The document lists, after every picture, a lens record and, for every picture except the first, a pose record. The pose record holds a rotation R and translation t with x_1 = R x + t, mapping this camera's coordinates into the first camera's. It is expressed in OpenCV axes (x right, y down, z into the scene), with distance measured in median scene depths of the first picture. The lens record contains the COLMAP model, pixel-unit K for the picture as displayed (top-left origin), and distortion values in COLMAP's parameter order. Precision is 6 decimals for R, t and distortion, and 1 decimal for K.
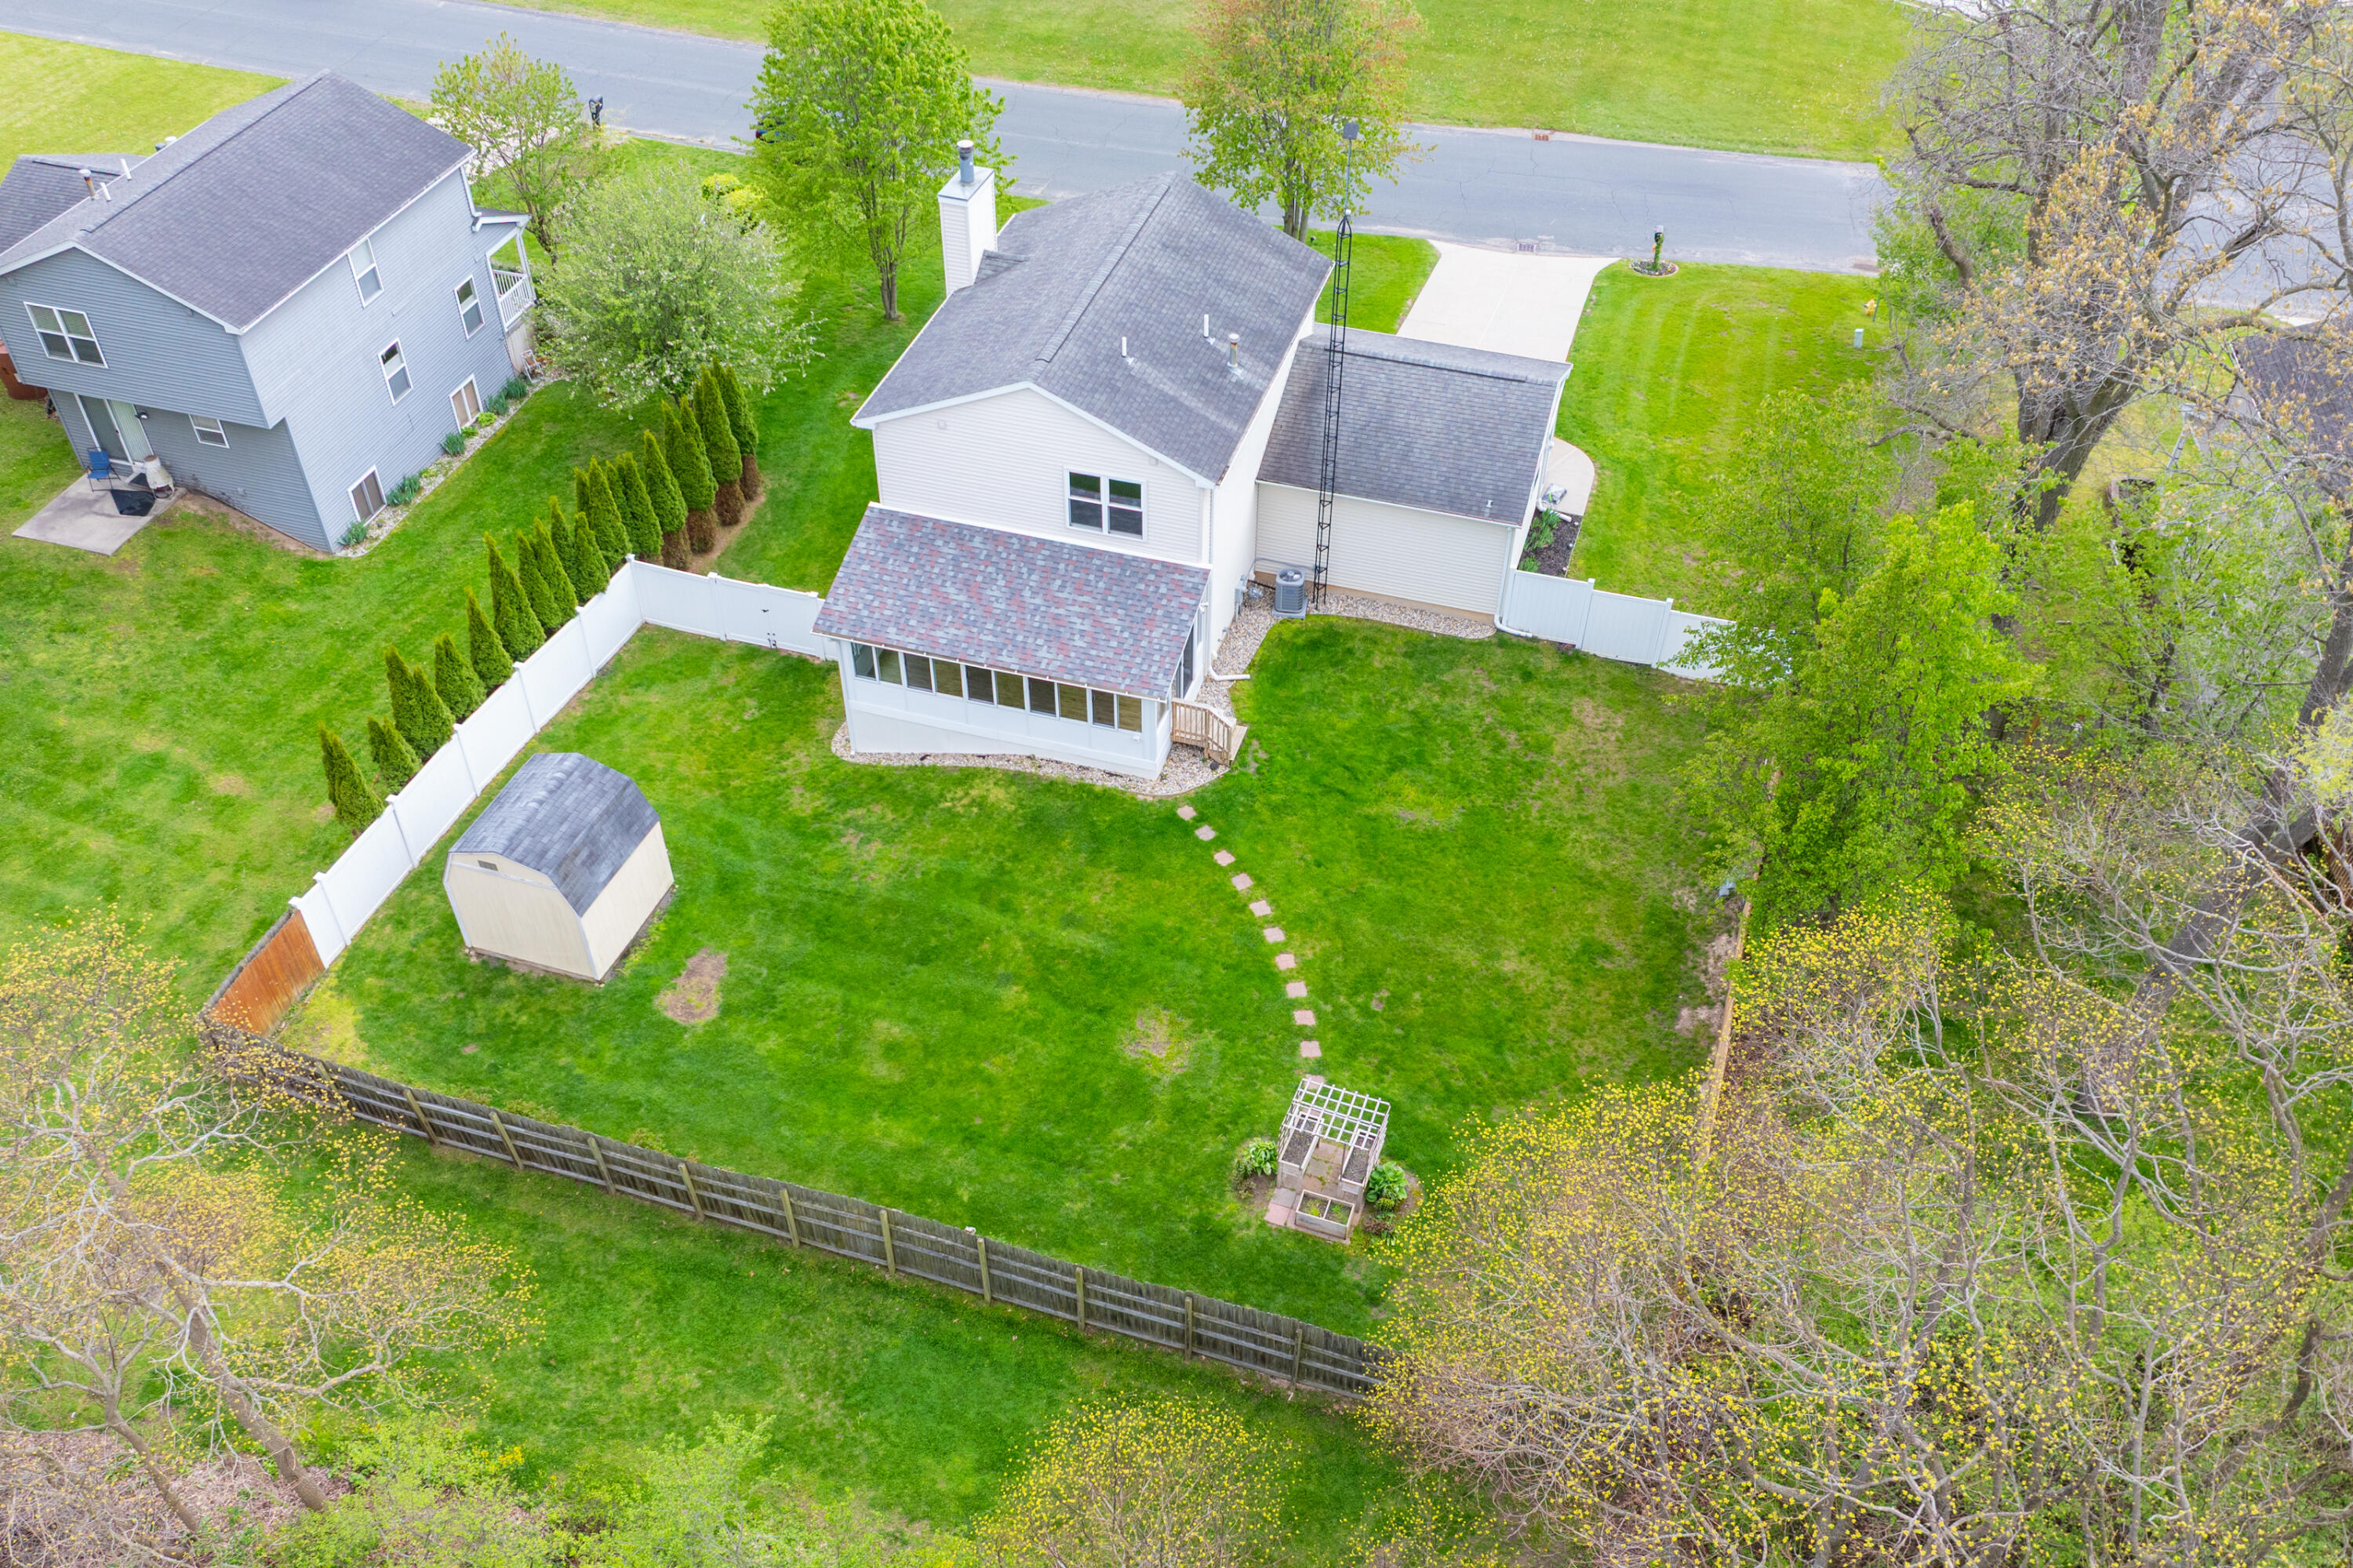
lens RADIAL K [[1953.3, 0, 1178.1], [0, 1953.3, 954.9], [0, 0, 1]] dist [-0.034286, -0.010079]
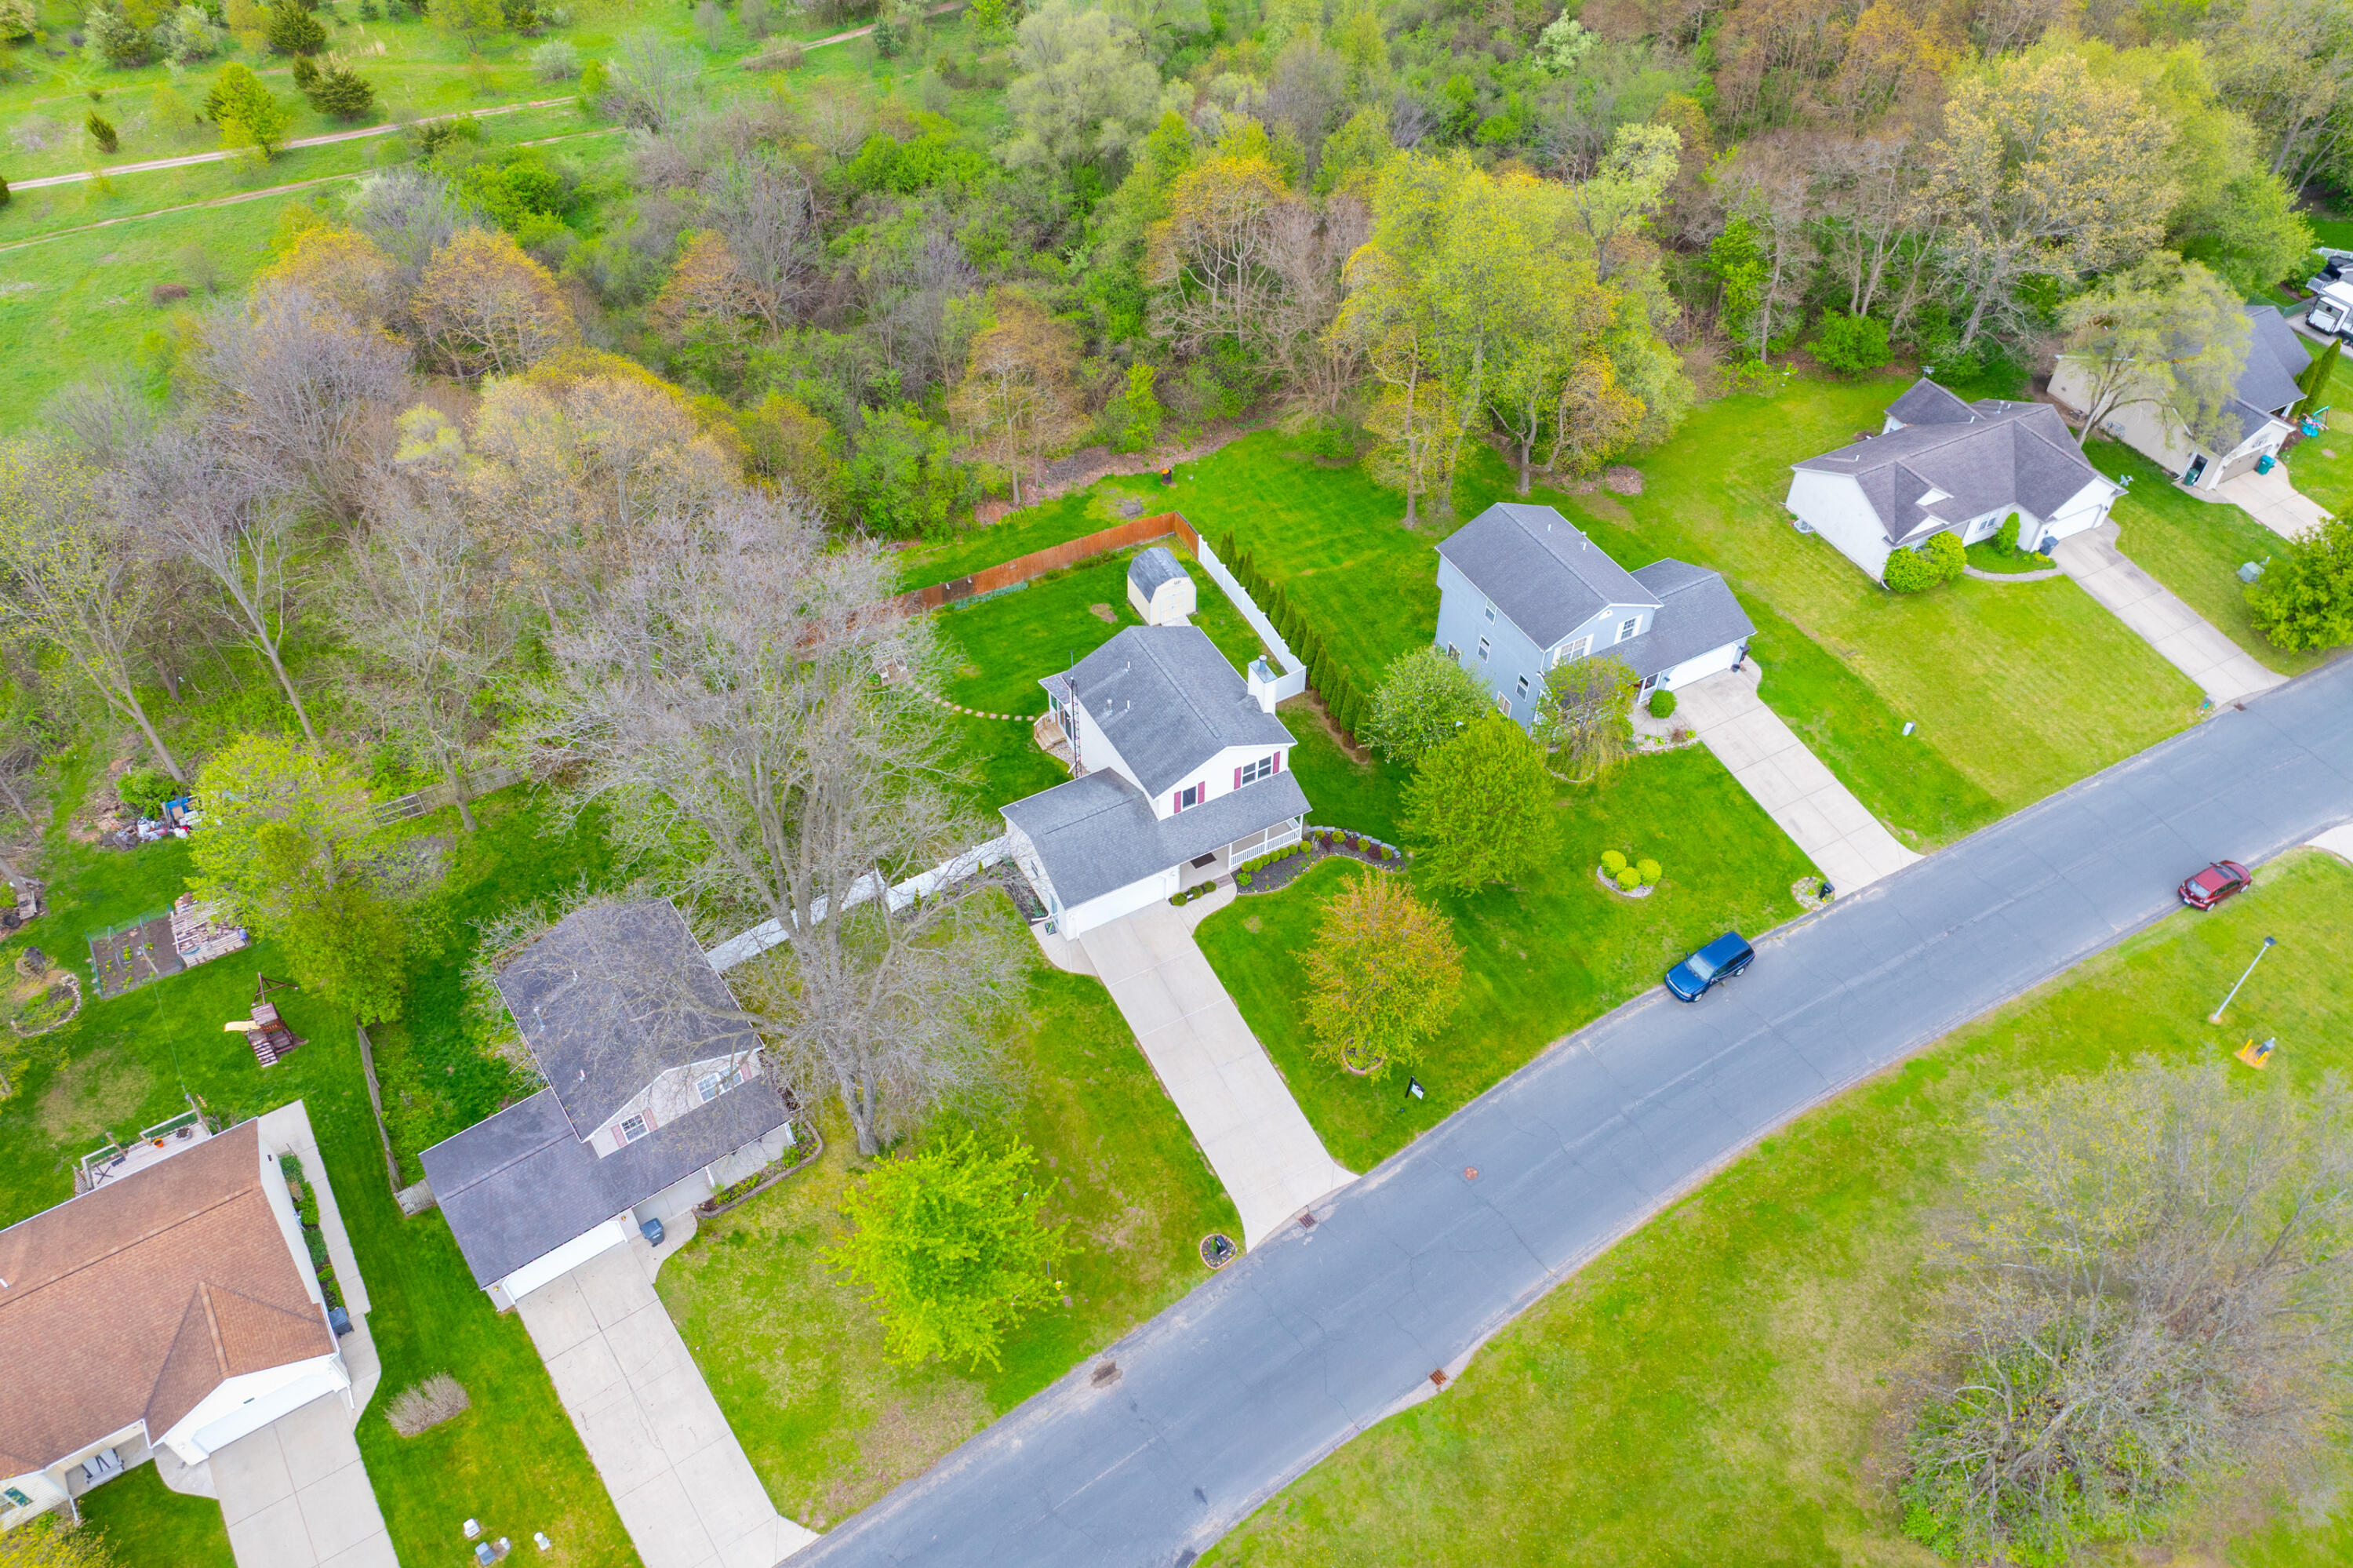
lens RADIAL K [[1640.5, 0, 1188.2], [0, 1640.5, 798.0], [0, 0, 1]] dist [-0.031640, -0.003499]
pose [[-0.695385, 0.510747, -0.505546, 0.998349], [-0.528958, 0.112422, 0.841168, -1.973718], [0.486459, 0.852349, 0.191988, 0.759902]]
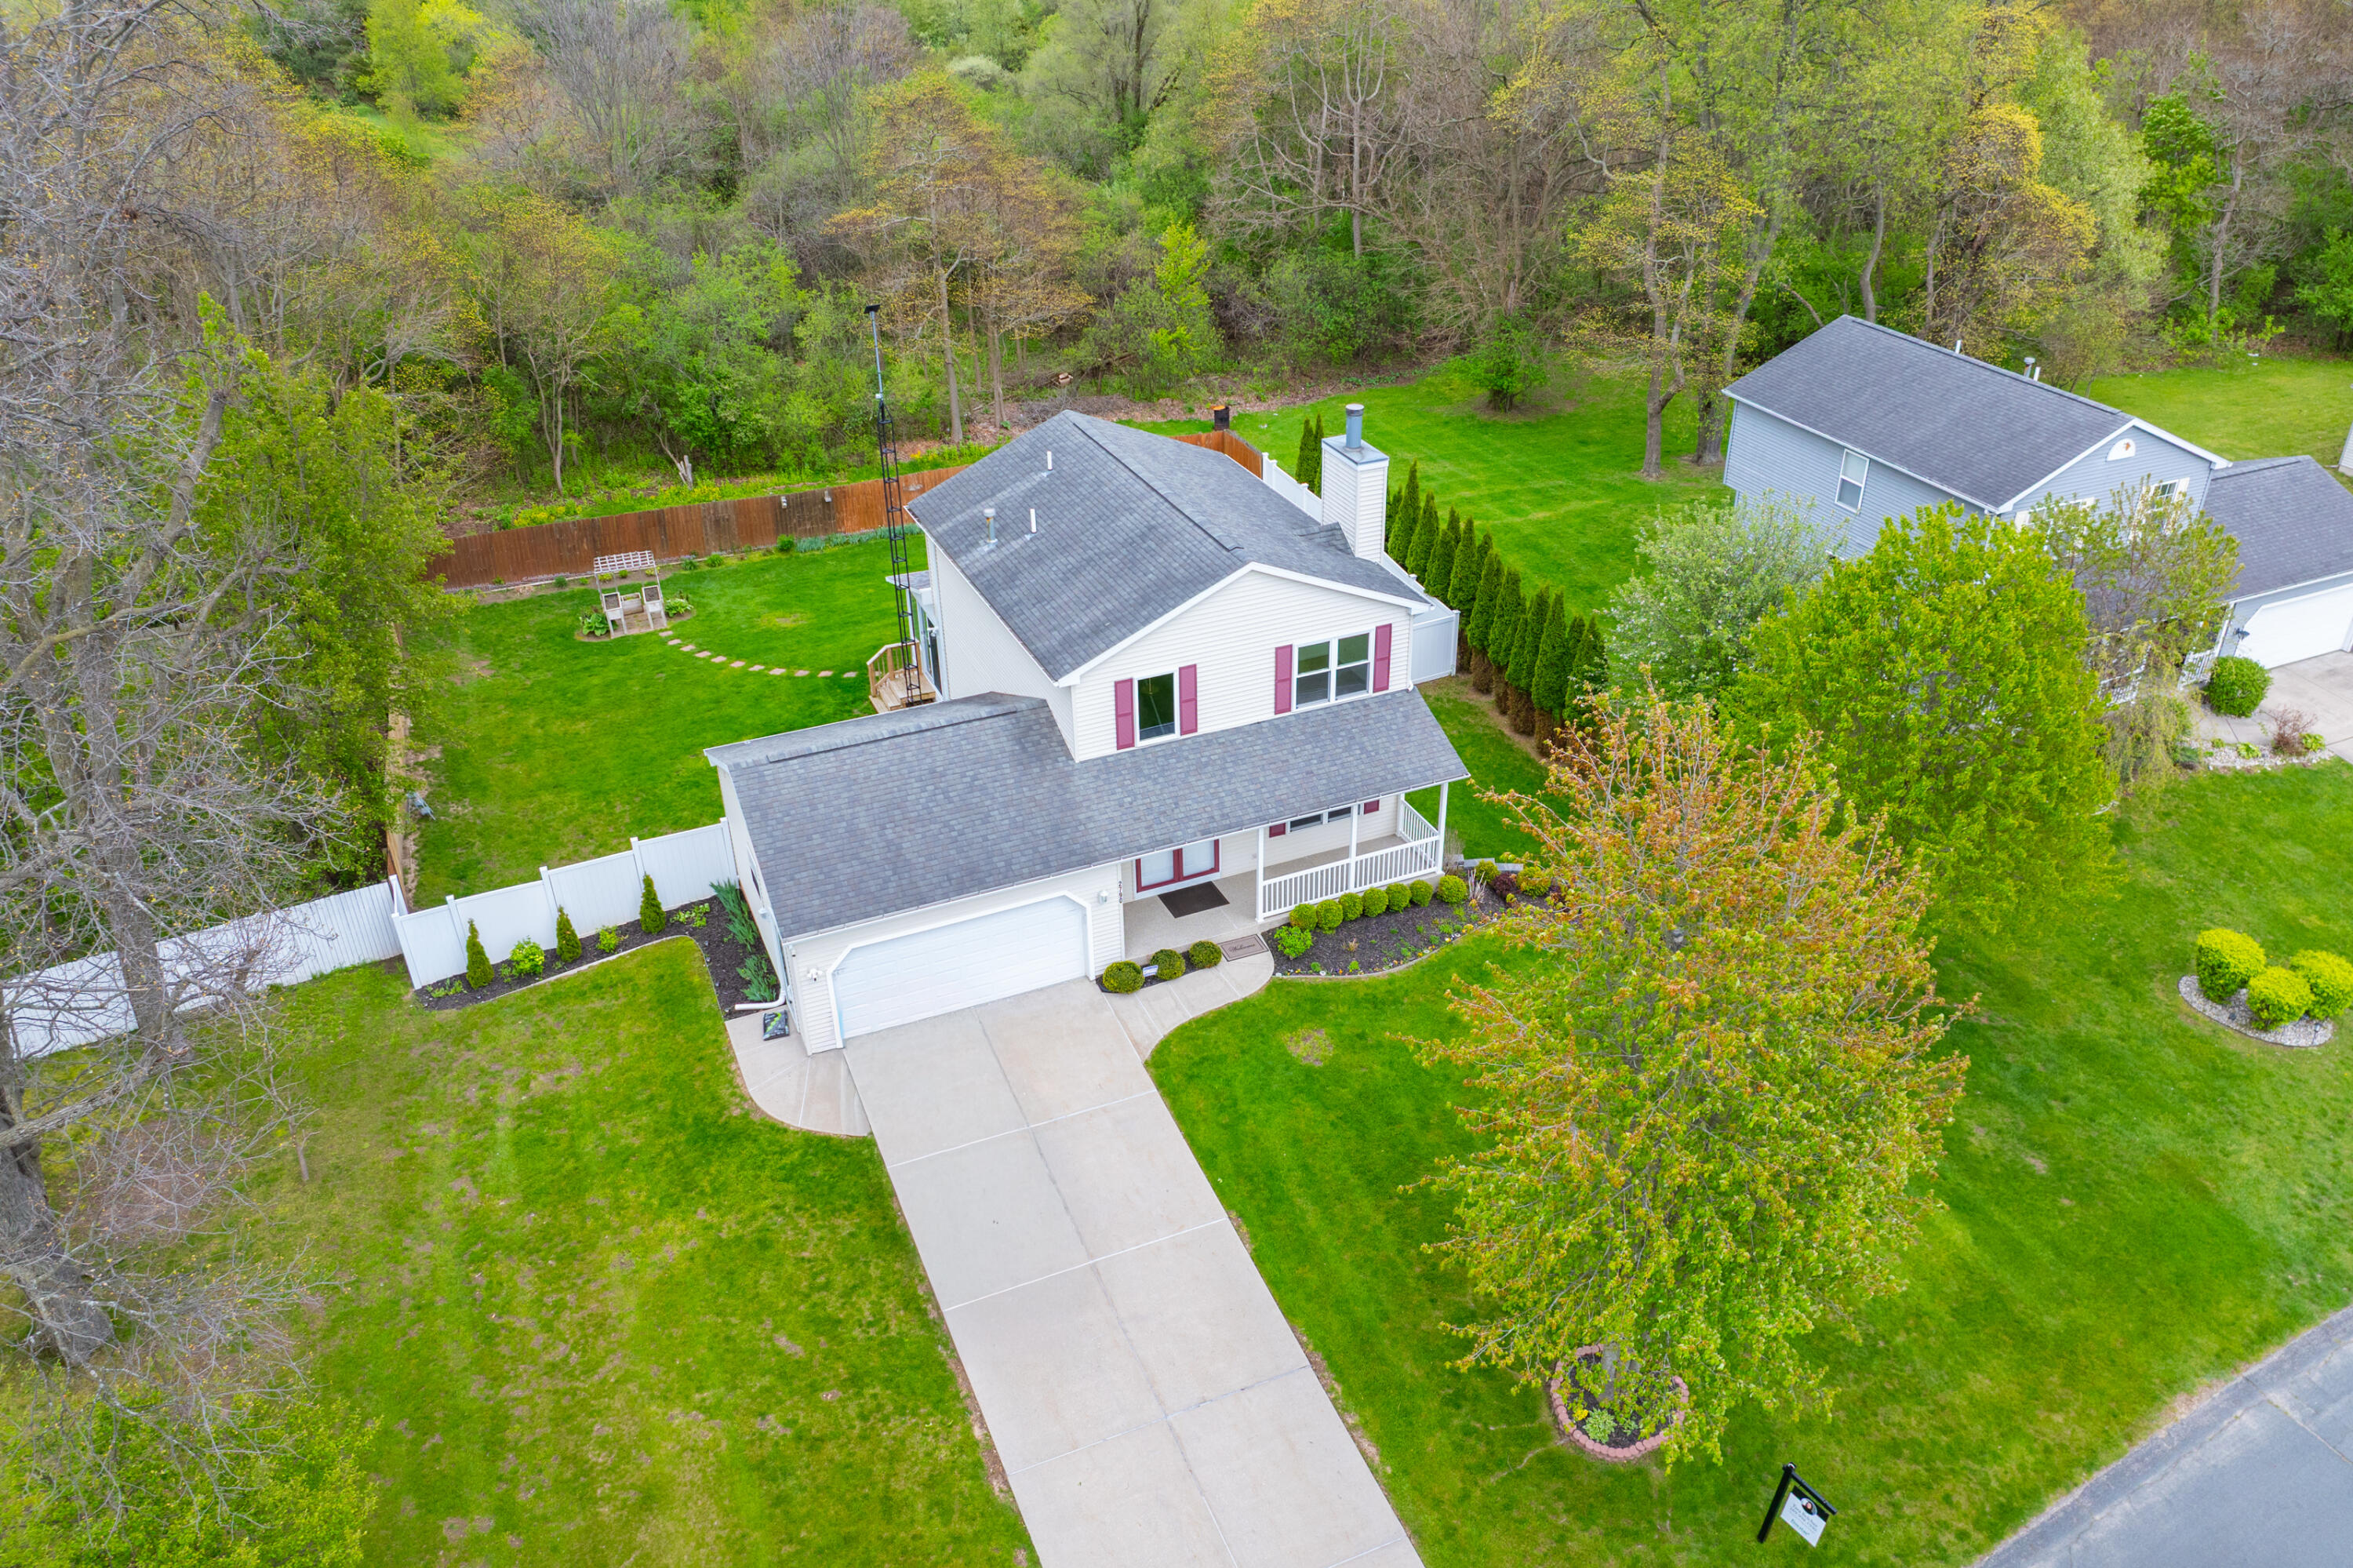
lens RADIAL K [[1704.0, 0, 1222.4], [0, 1704.0, 822.1], [0, 0, 1]] dist [-0.043633, 0.005055]
pose [[-0.748759, 0.338739, -0.569751, 0.475963], [-0.480662, 0.314403, 0.818605, -1.013158], [0.456424, 0.886796, -0.072593, 1.239932]]
